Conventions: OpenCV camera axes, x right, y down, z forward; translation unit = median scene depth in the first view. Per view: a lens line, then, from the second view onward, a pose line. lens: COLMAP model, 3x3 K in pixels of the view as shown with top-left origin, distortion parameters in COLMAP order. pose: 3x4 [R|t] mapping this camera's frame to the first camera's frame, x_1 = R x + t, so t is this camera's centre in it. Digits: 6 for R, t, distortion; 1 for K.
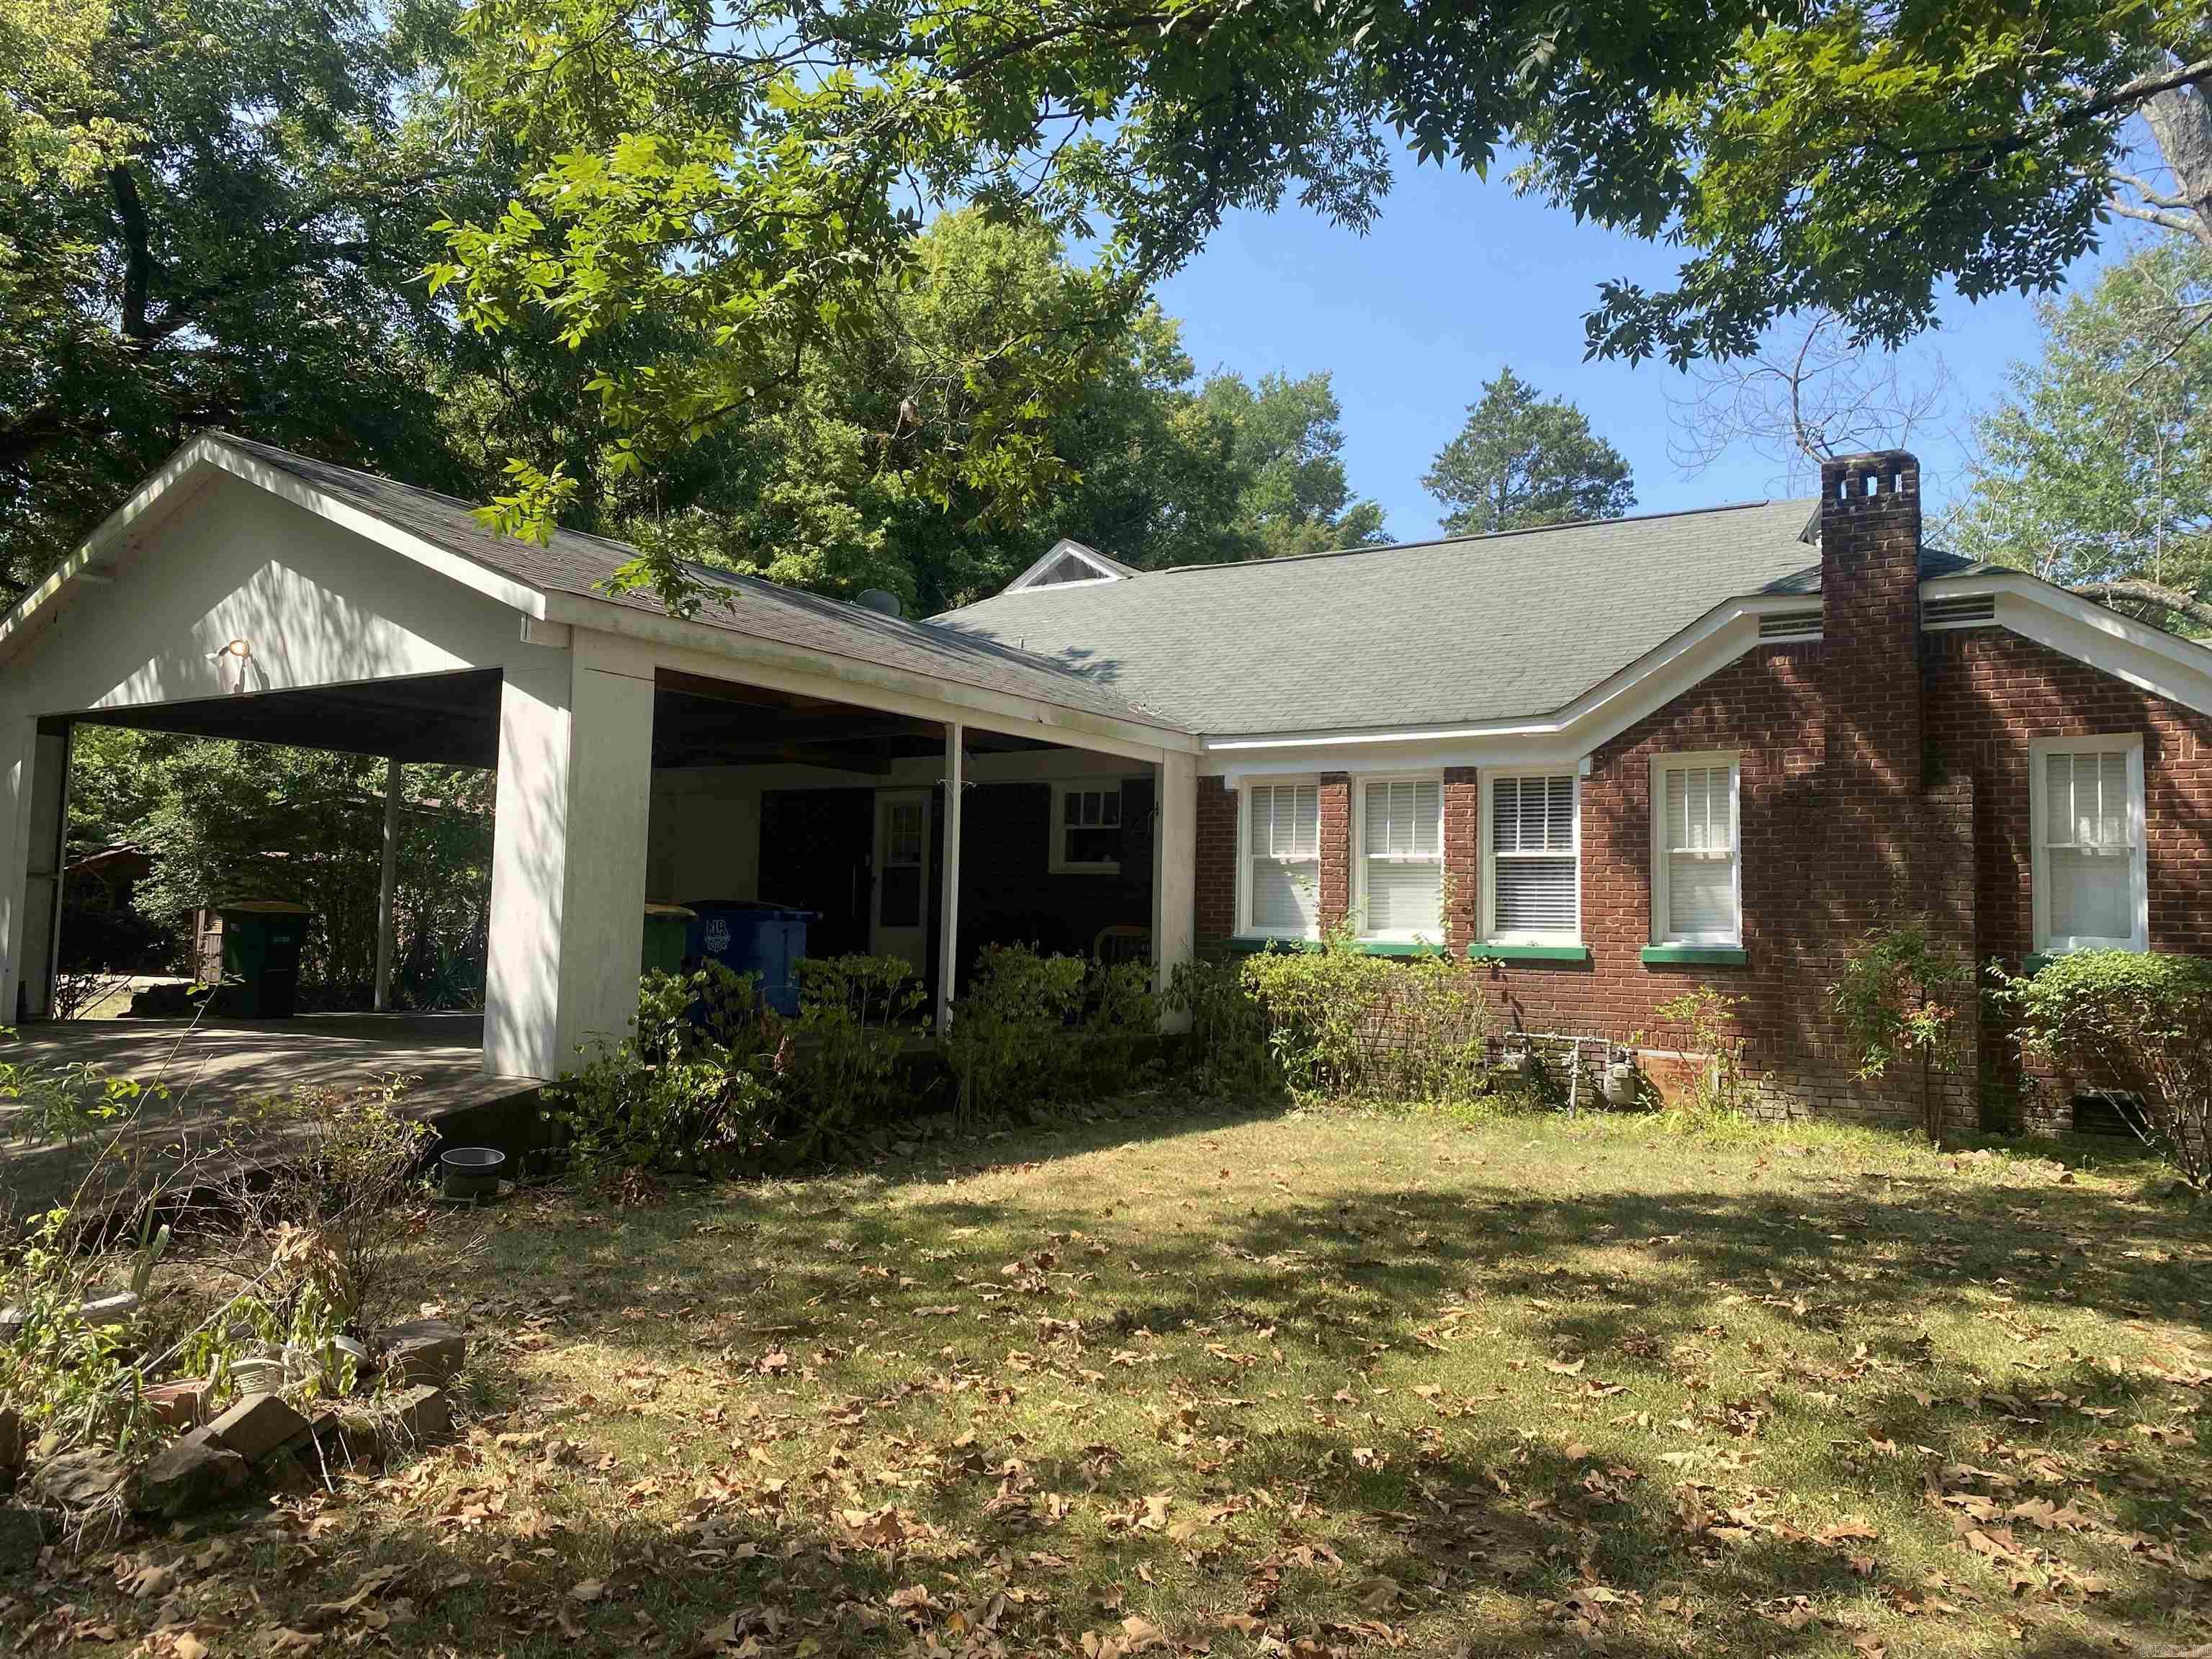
lens RADIAL K [[1691.0, 0, 1165.9], [0, 1691.0, 821.4], [0, 0, 1]] dist [-0.053544, 0.028322]
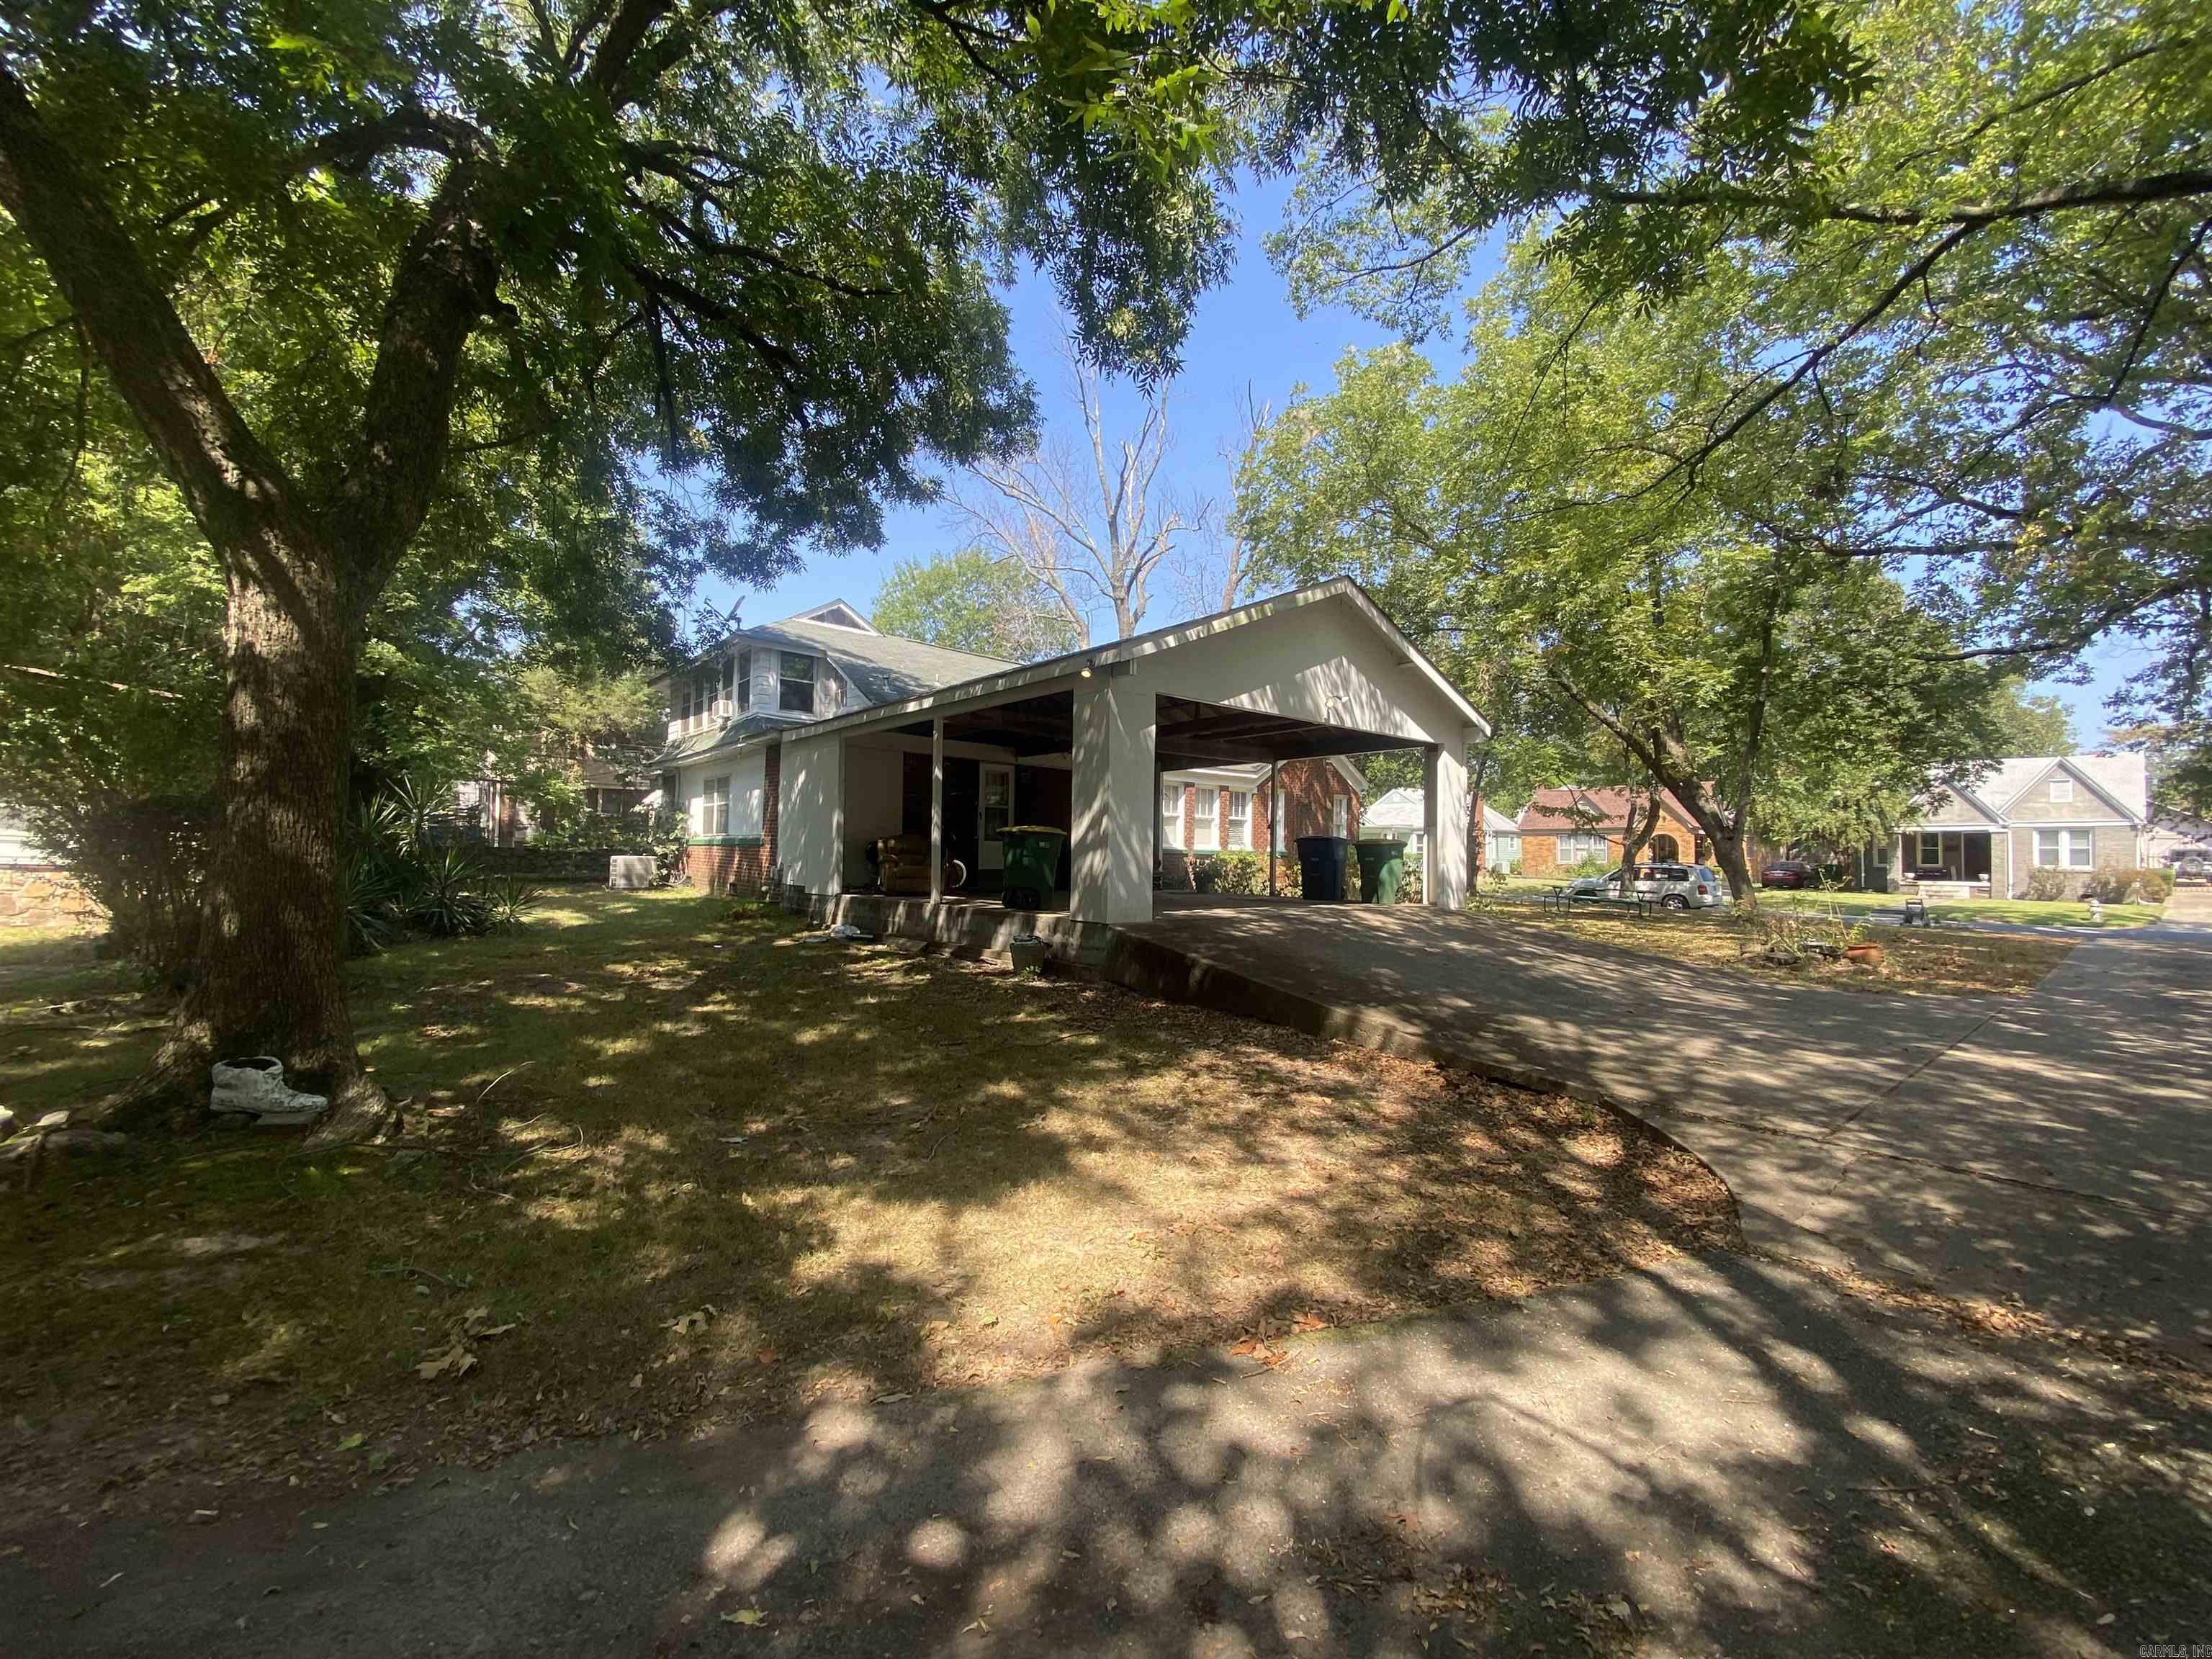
lens RADIAL K [[886.6, 0, 1107.8], [0, 886.6, 837.0], [0, 0, 1]] dist [-0.029631, -0.006156]
pose [[0.312118, 0.004061, 0.950035, -1.593980], [-0.070240, 0.997353, 0.018813, 0.048153], [-0.947443, -0.072603, 0.311577, 0.936360]]
